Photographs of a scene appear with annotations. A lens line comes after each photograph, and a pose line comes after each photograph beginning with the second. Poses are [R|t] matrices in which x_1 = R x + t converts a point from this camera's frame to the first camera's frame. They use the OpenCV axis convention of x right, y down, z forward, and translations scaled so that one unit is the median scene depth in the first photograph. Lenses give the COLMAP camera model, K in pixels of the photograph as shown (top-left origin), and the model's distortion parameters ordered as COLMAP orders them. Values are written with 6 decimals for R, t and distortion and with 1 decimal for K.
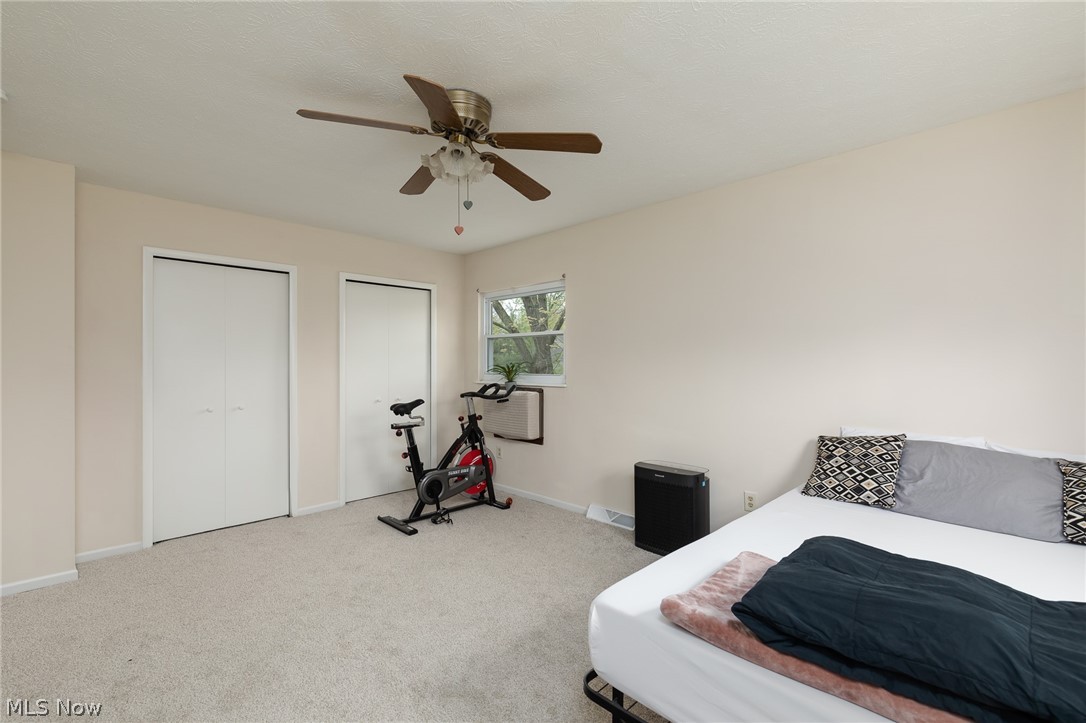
lens RADIAL K [[487.3, 0, 546.1], [0, 487.3, 362.3], [0, 0, 1]] dist [0.005551, 0.000916]
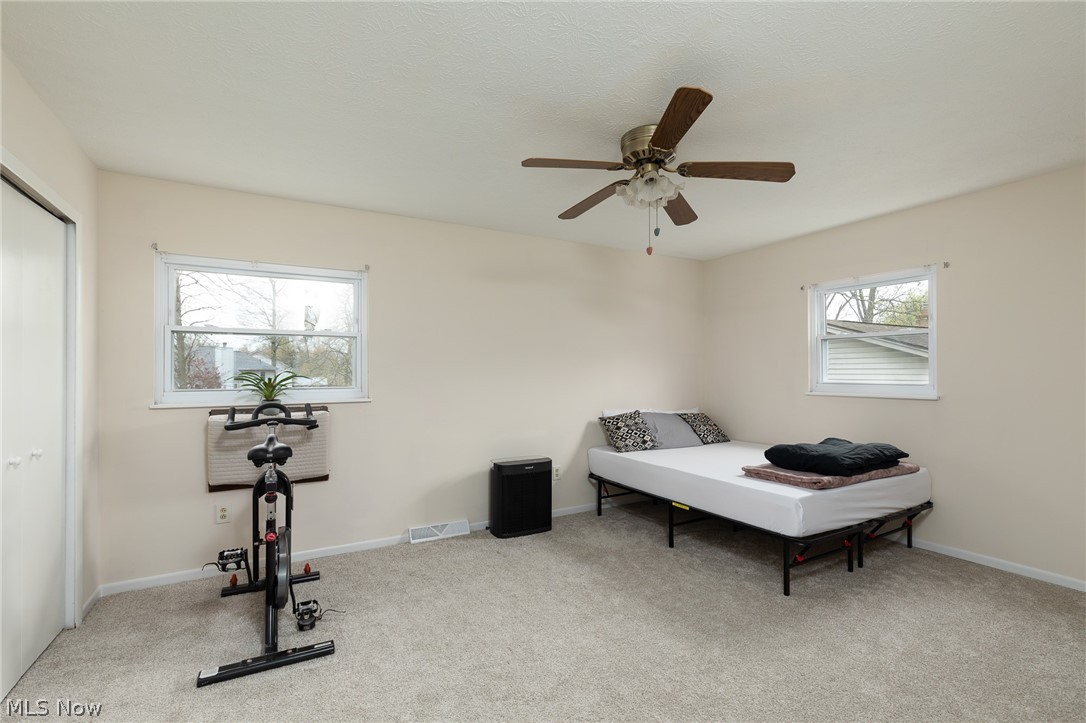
lens RADIAL K [[487.3, 0, 545.0], [0, 487.3, 366.1], [0, 0, 1]] dist [0.005551, 0.000916]
pose [[0.282253, 0.009158, 0.959296, -1.065090], [-0.000077, 0.999955, -0.009524, -0.002560], [-0.959340, 0.002614, 0.282240, 0.751023]]
